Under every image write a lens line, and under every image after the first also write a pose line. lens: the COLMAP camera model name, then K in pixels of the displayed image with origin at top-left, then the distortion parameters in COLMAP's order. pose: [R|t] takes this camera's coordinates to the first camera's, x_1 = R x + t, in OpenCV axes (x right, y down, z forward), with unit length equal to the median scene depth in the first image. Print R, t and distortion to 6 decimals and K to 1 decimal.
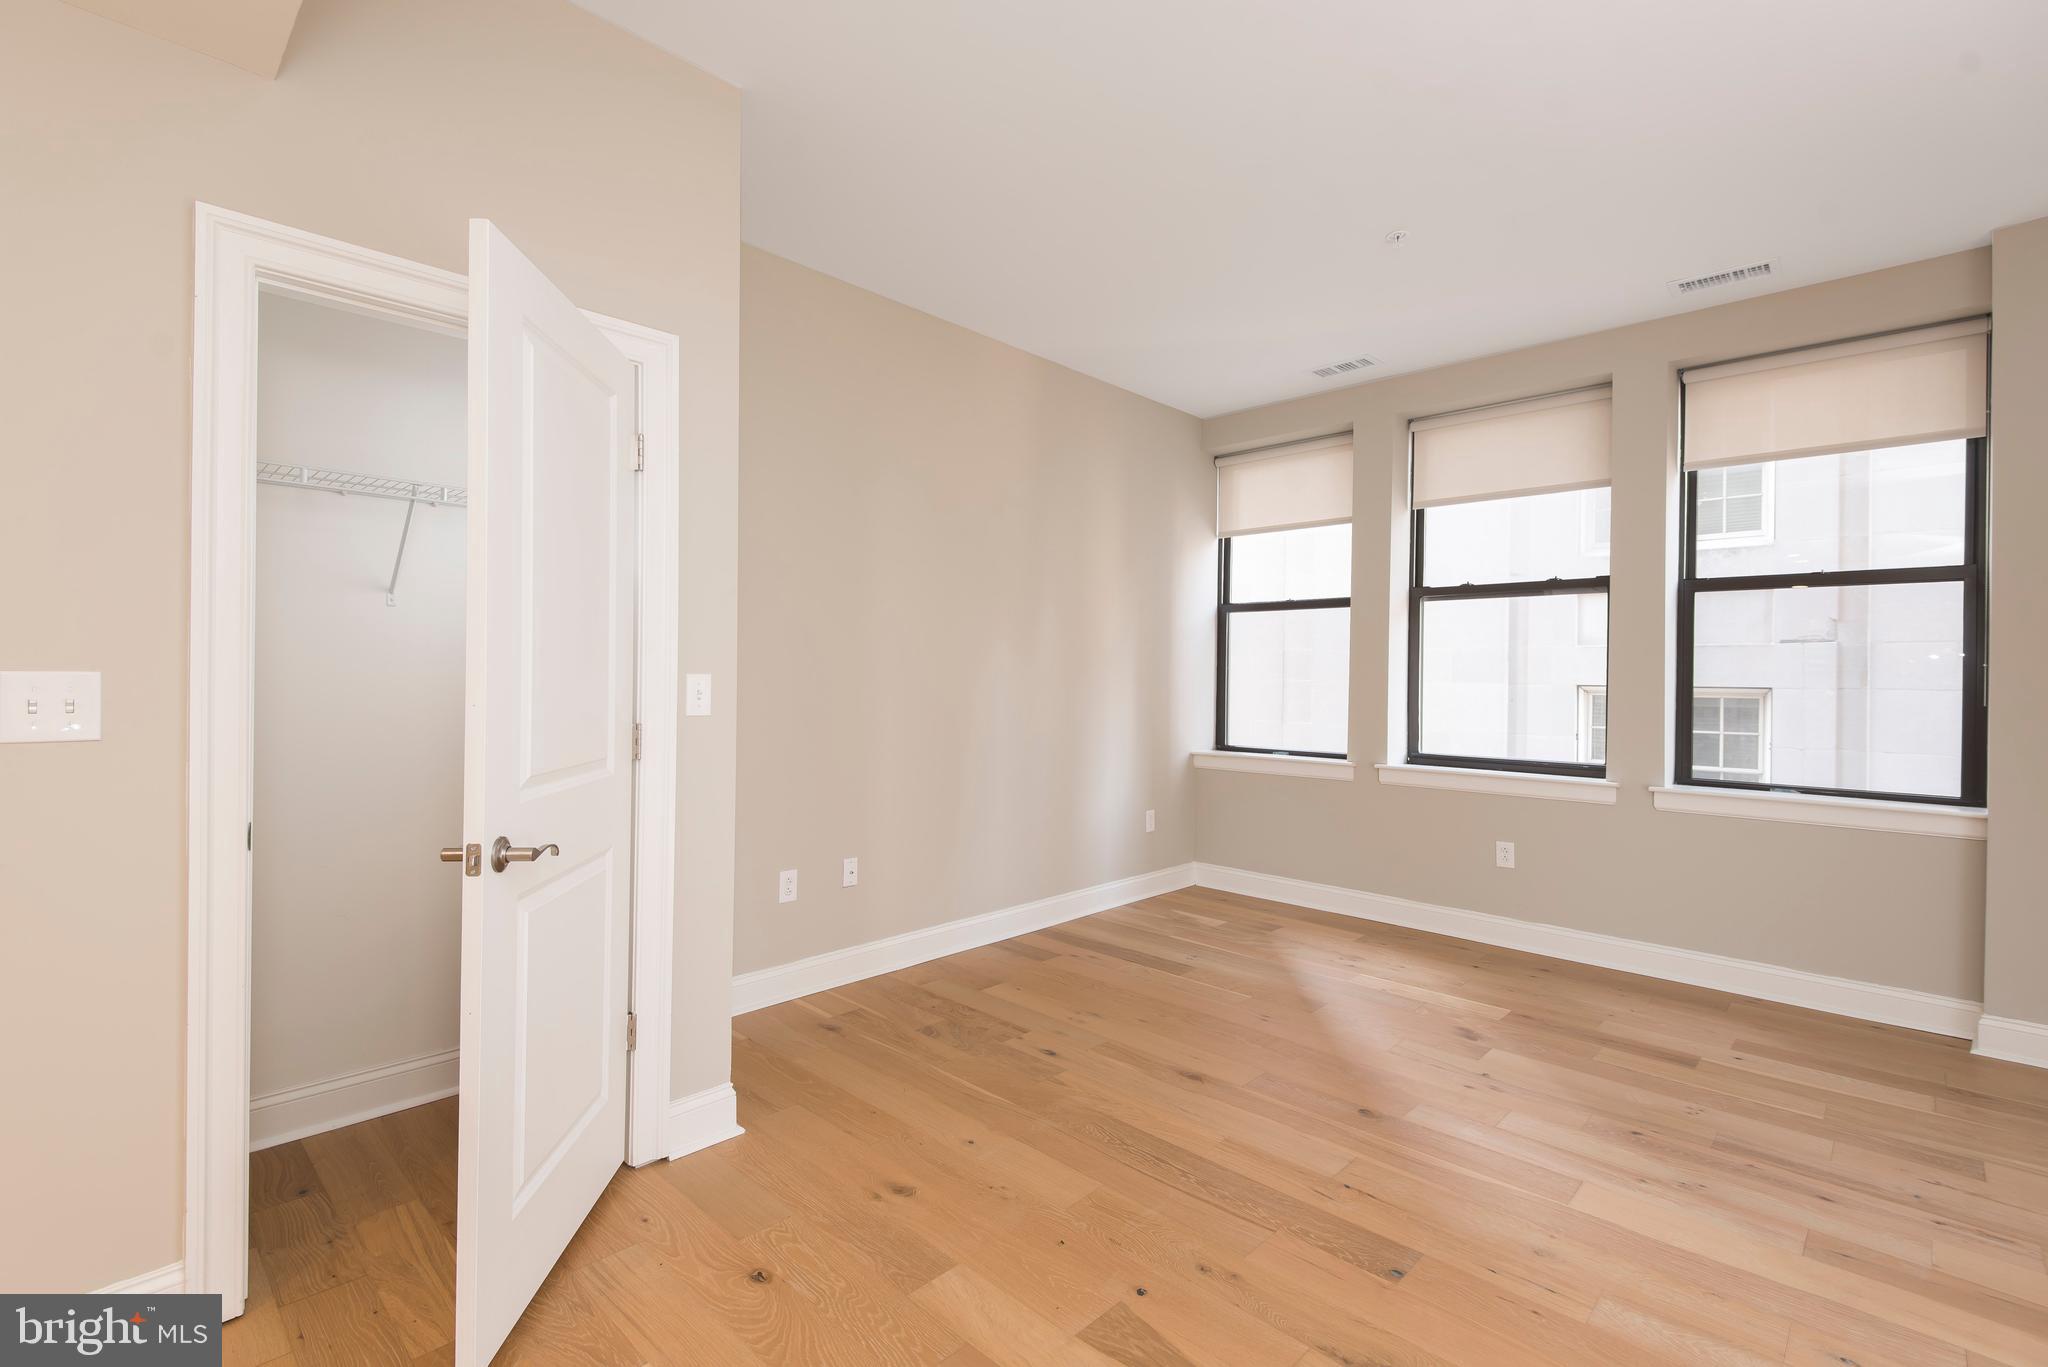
lens RADIAL K [[928.7, 0, 1011.0], [0, 928.7, 685.8], [0, 0, 1]] dist [0.003568, -0.001892]
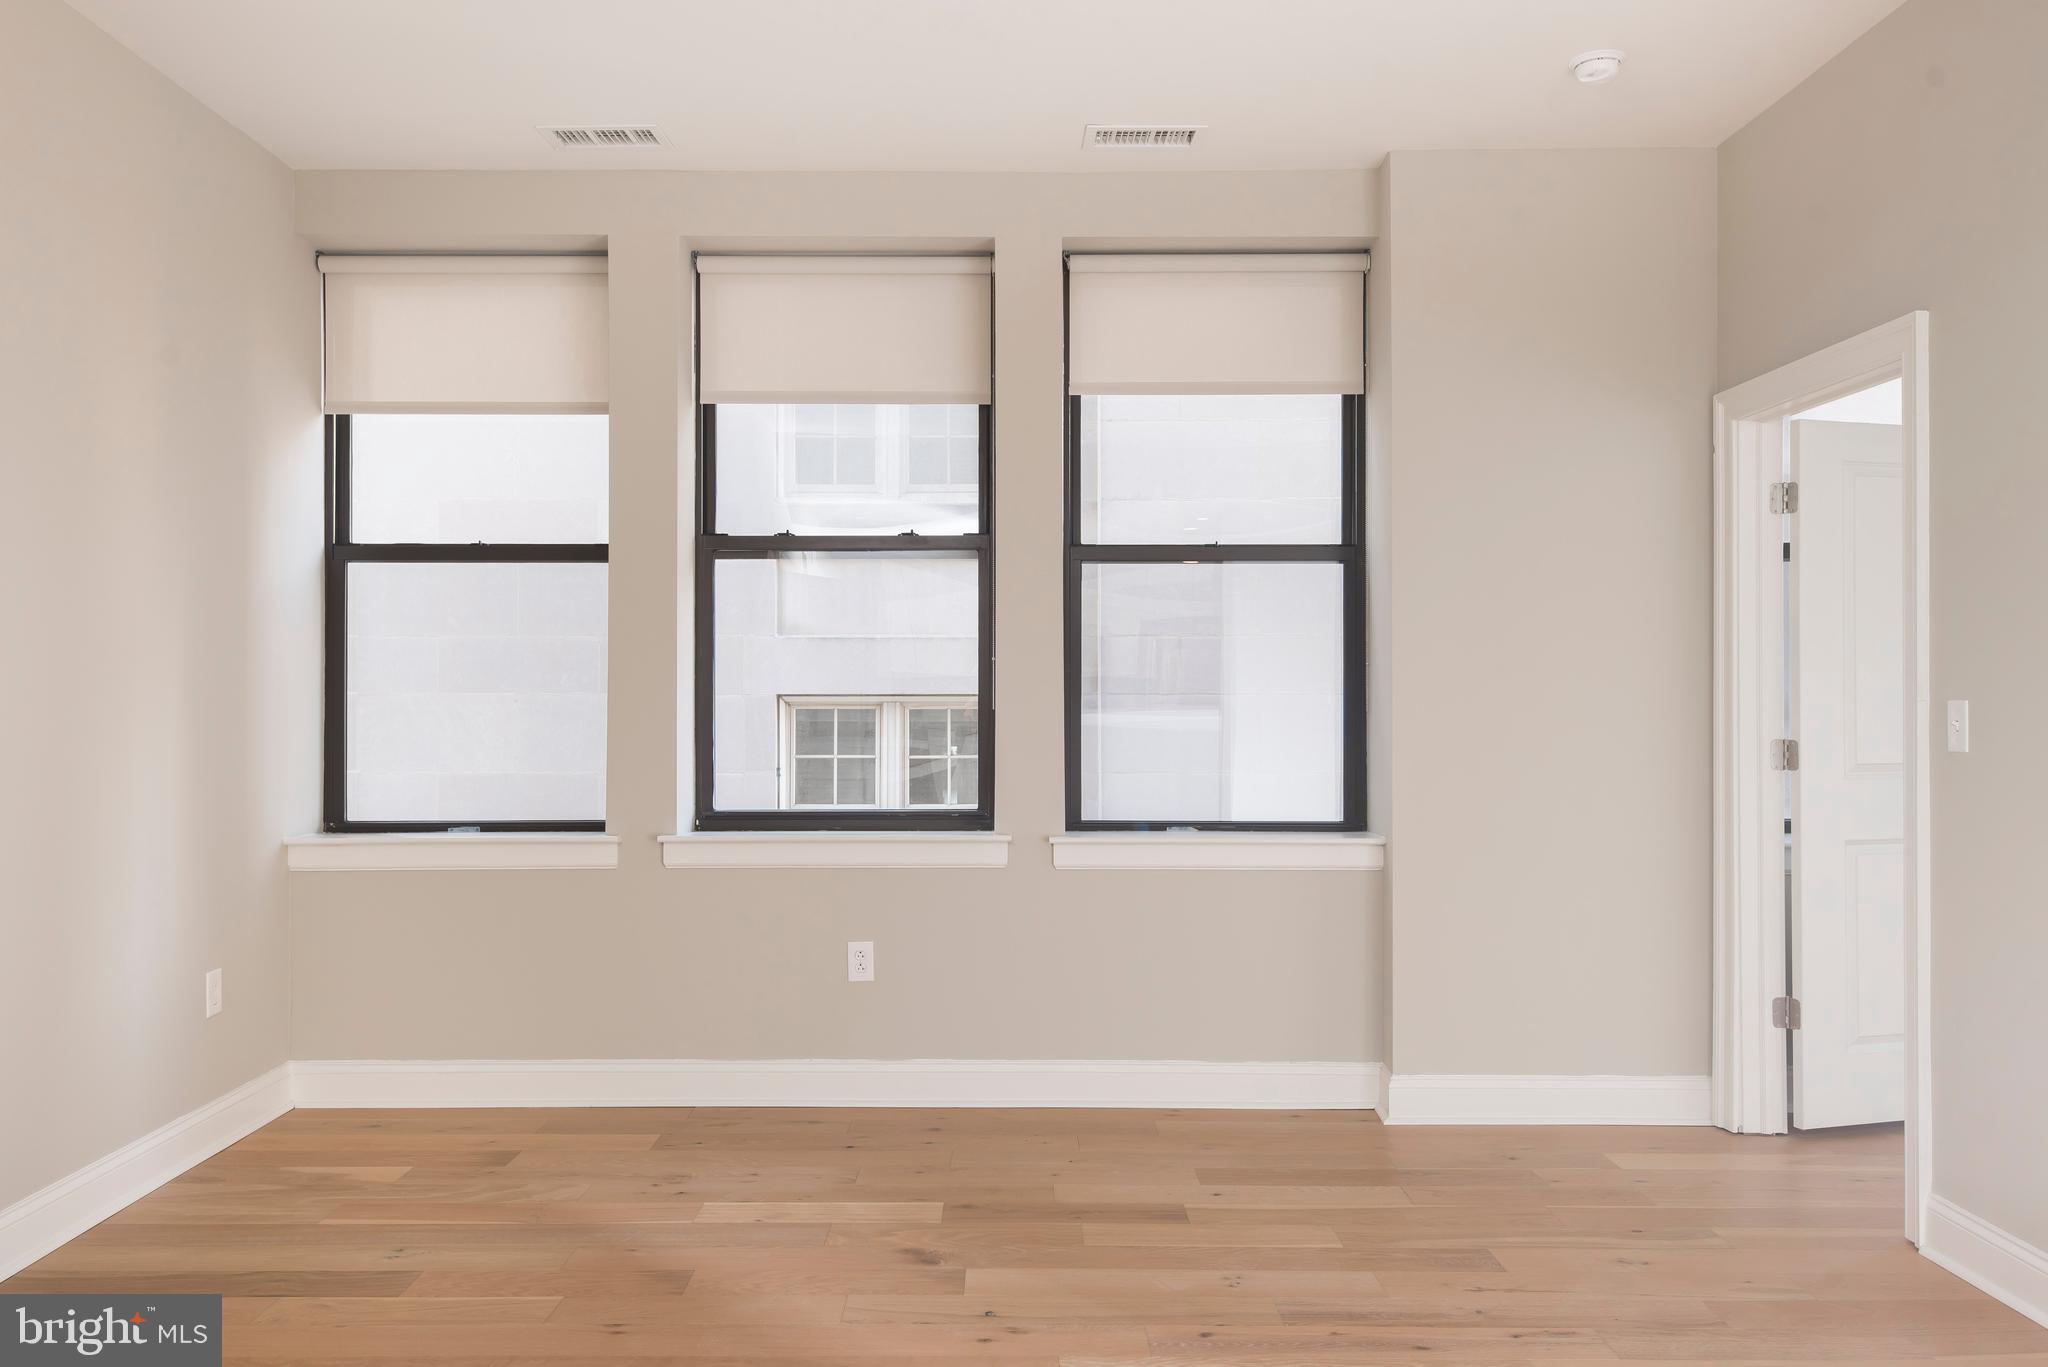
lens RADIAL K [[1595.3, 0, 1026.7], [0, 1595.3, 689.2], [0, 0, 1]] dist [0.042194, -0.006985]
pose [[0.711945, -0.011510, 0.702141, -0.172972], [0.016420, 0.999865, -0.000259, -0.003022], [-0.702043, 0.011714, 0.712038, 0.152971]]
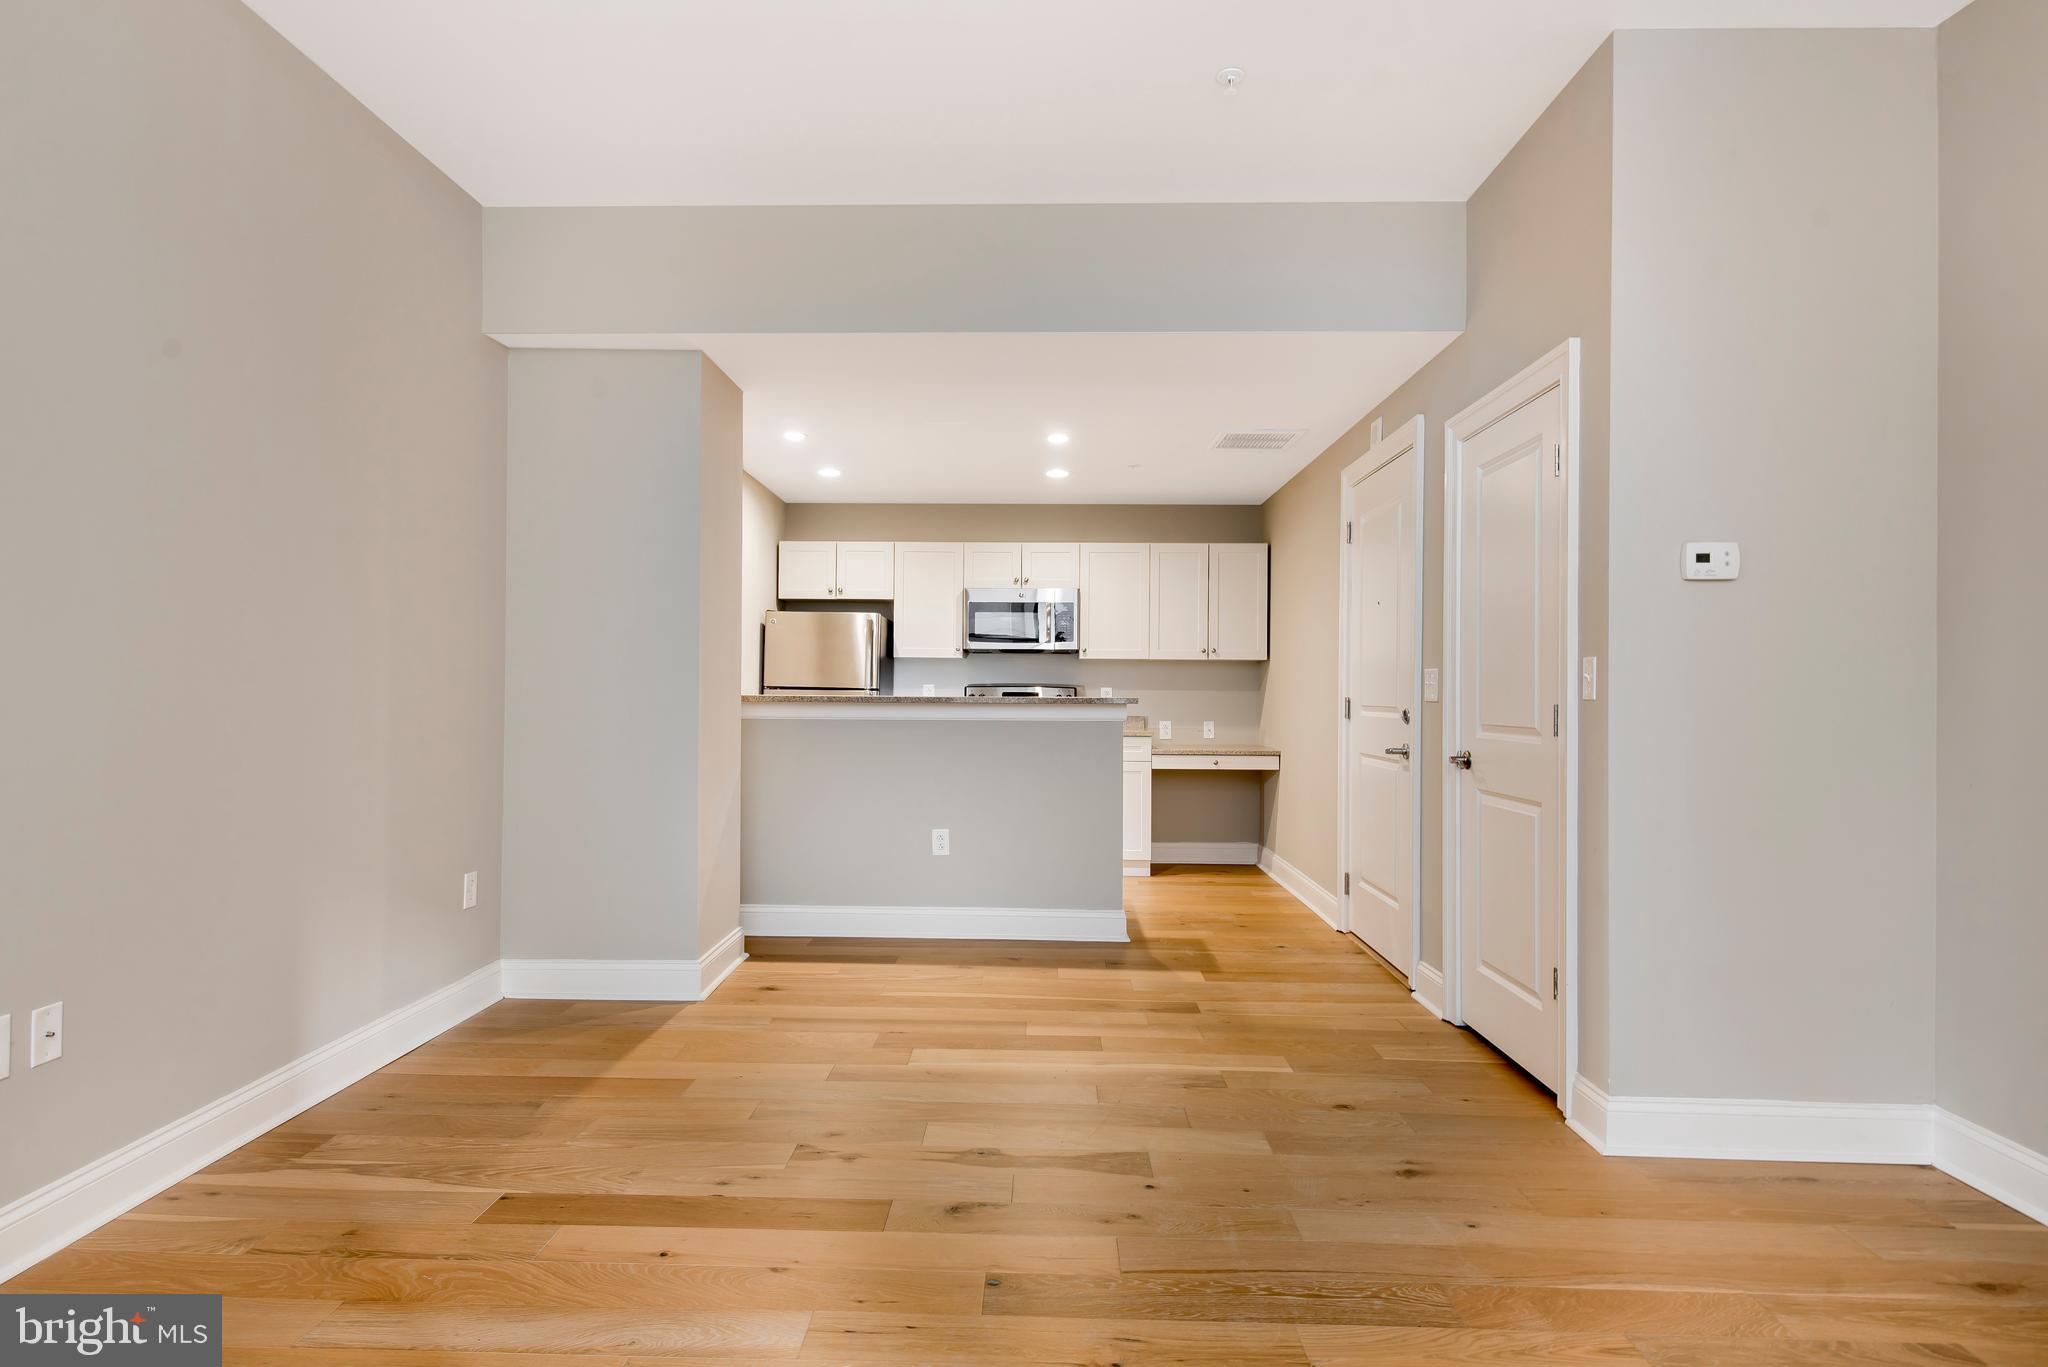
lens RADIAL K [[1130.6, 0, 977.0], [0, 1130.6, 663.0], [0, 0, 1]] dist [0.002016, -0.002509]
pose [[-0.751527, -0.025562, -0.659207, 0.586340], [-0.024669, 0.999639, -0.010639, 0.016230], [0.659241, 0.008266, -0.751886, 0.908212]]
